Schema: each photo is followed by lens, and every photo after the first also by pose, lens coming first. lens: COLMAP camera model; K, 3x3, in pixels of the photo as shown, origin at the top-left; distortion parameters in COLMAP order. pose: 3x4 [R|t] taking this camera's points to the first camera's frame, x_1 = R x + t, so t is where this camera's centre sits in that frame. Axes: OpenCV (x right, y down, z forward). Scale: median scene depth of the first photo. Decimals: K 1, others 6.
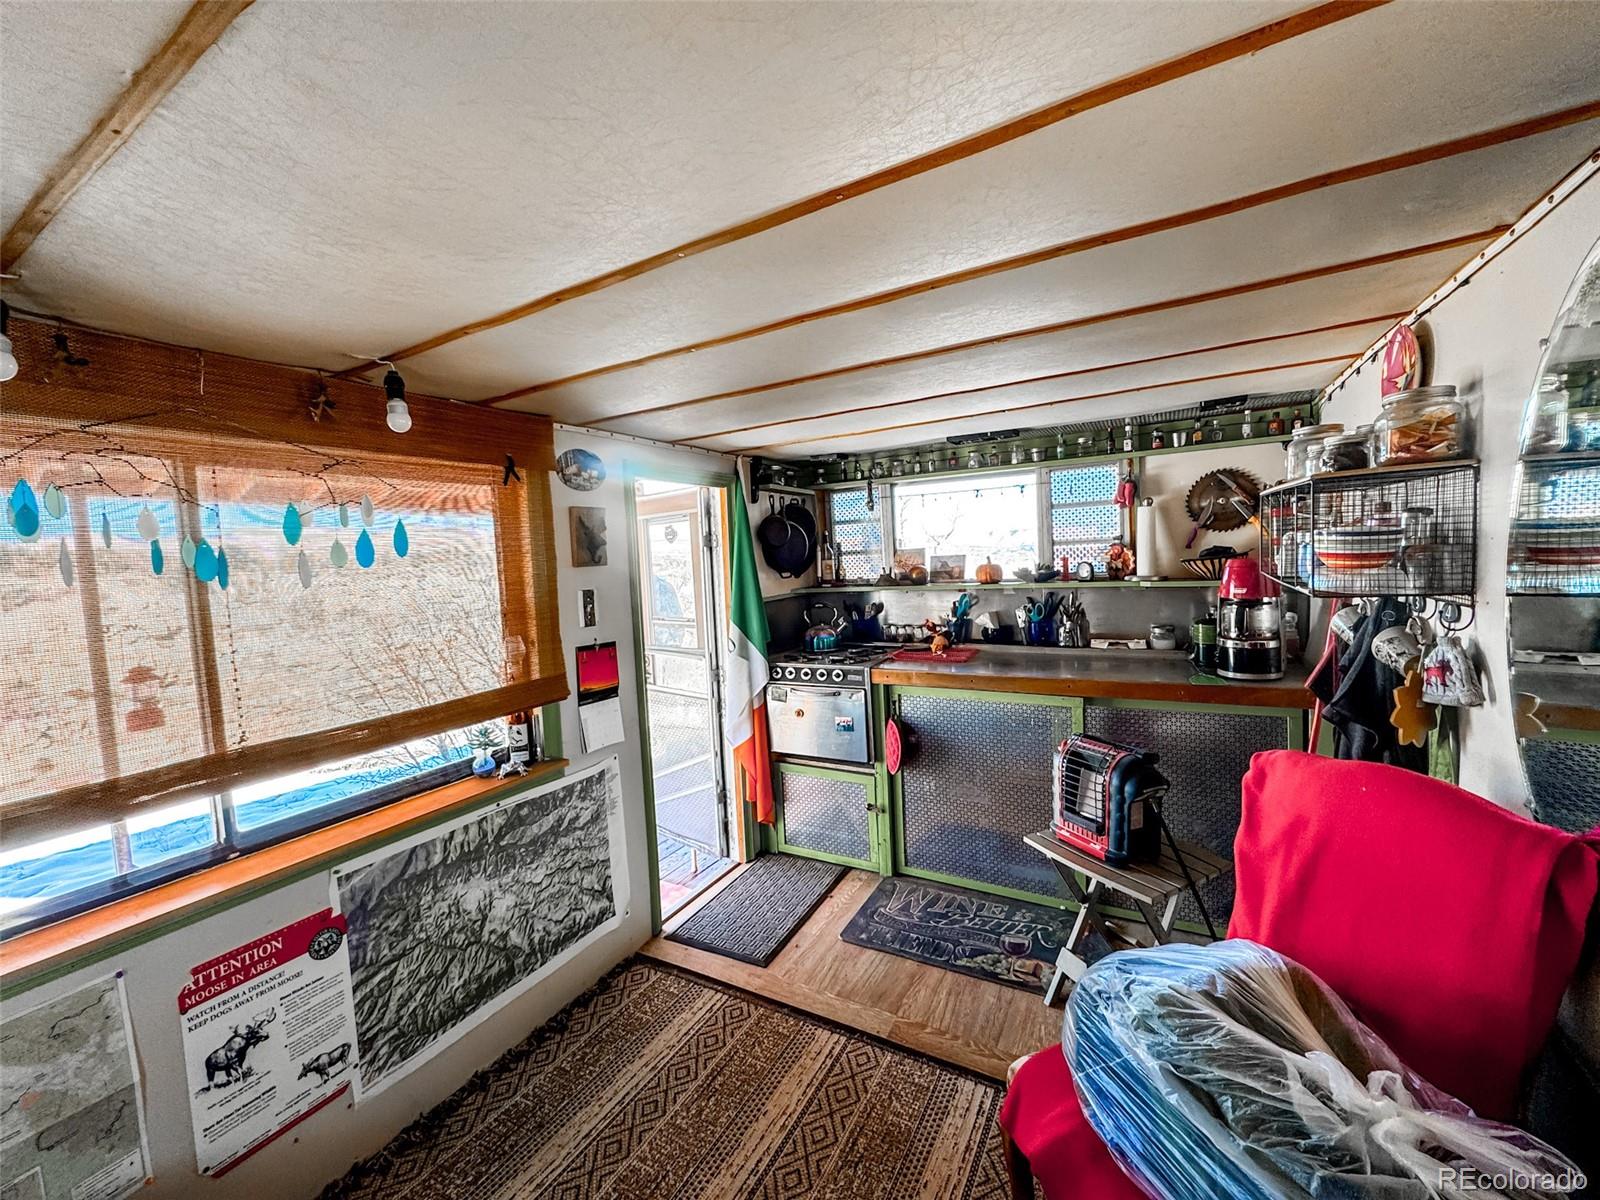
lens RADIAL K [[636.1, 0, 799.4], [0, 636.1, 602.0], [0, 0, 1]] dist [-0.001891, 0.000002]
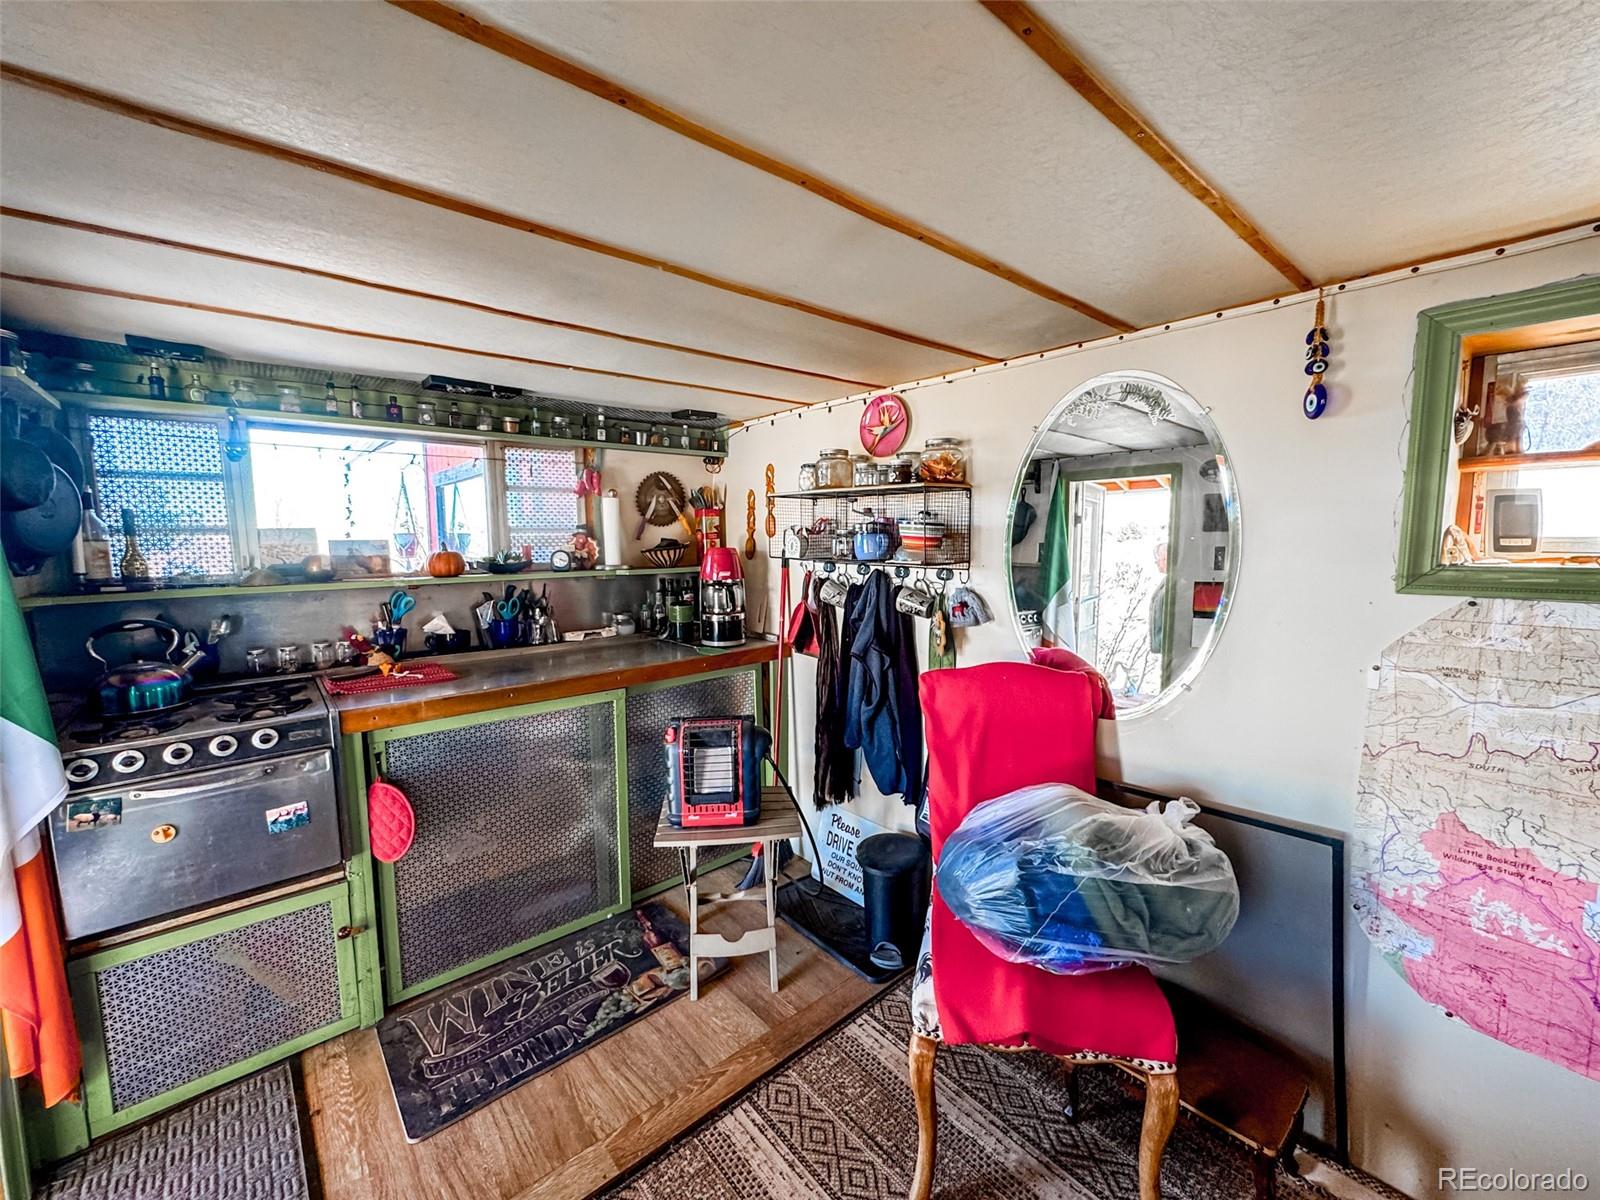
lens RADIAL K [[636.1, 0, 801.4], [0, 636.1, 600.8], [0, 0, 1]] dist [-0.001891, 0.000002]
pose [[0.341582, -0.051293, 0.938451, -0.325257], [0.063839, 0.997470, 0.031283, 0.004090], [-0.937681, 0.049224, 0.343992, 0.361718]]
